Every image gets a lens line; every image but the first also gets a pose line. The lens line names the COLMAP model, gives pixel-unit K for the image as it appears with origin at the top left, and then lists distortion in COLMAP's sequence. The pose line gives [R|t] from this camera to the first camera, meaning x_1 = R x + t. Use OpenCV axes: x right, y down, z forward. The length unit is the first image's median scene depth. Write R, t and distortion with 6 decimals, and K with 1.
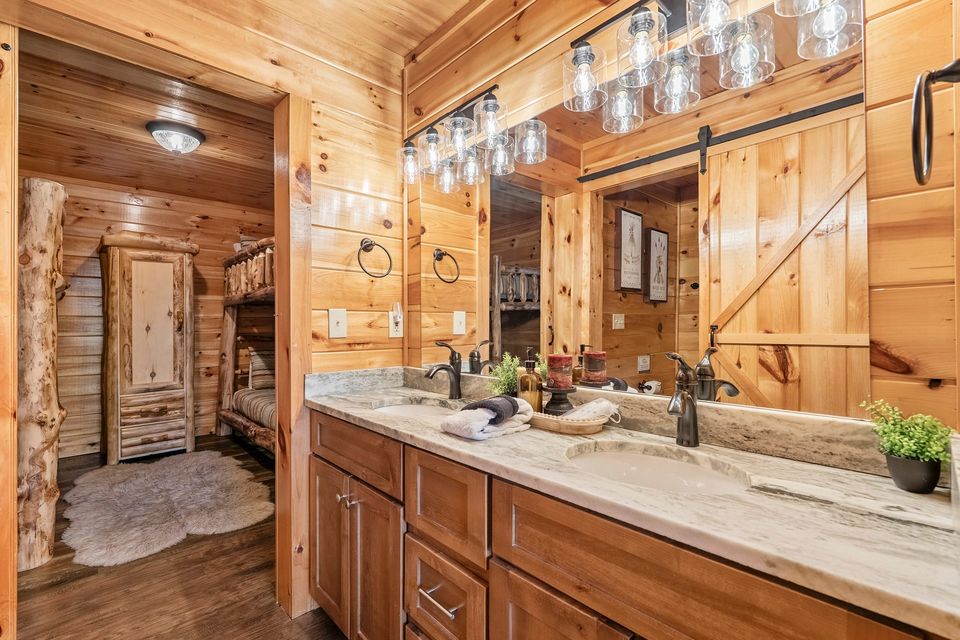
lens RADIAL K [[421.5, 0, 477.3], [0, 421.5, 322.2], [0, 0, 1]] dist [-0.004017, -0.001014]
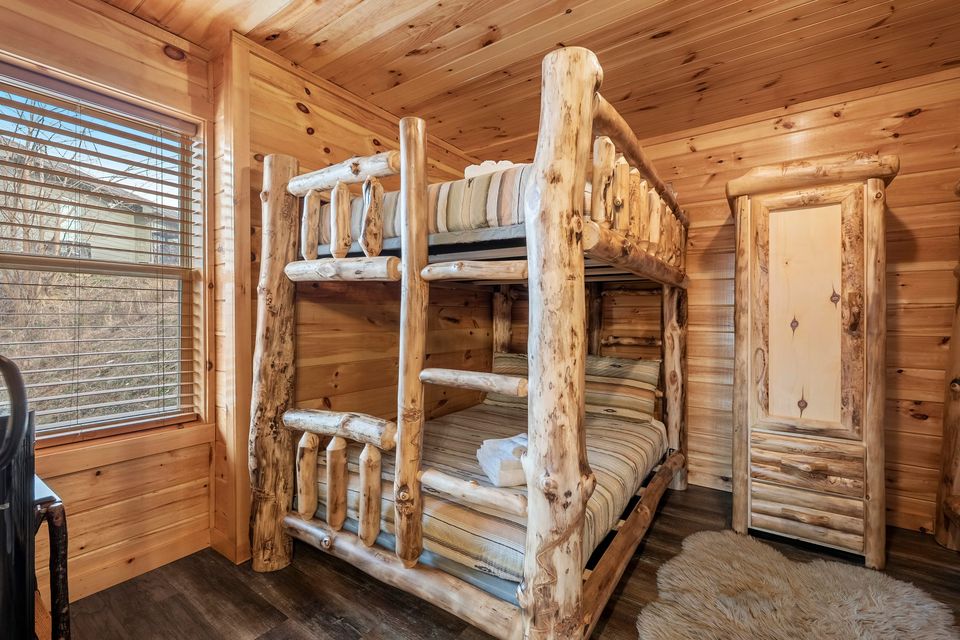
lens RADIAL K [[421.5, 0, 479.7], [0, 421.5, 315.5], [0, 0, 1]] dist [-0.004017, -0.001014]
pose [[0.197350, 0.004303, -0.980324, -0.292728], [-0.005255, 0.999981, 0.003331, 0.003197], [0.980319, 0.004494, 0.197369, 0.448792]]
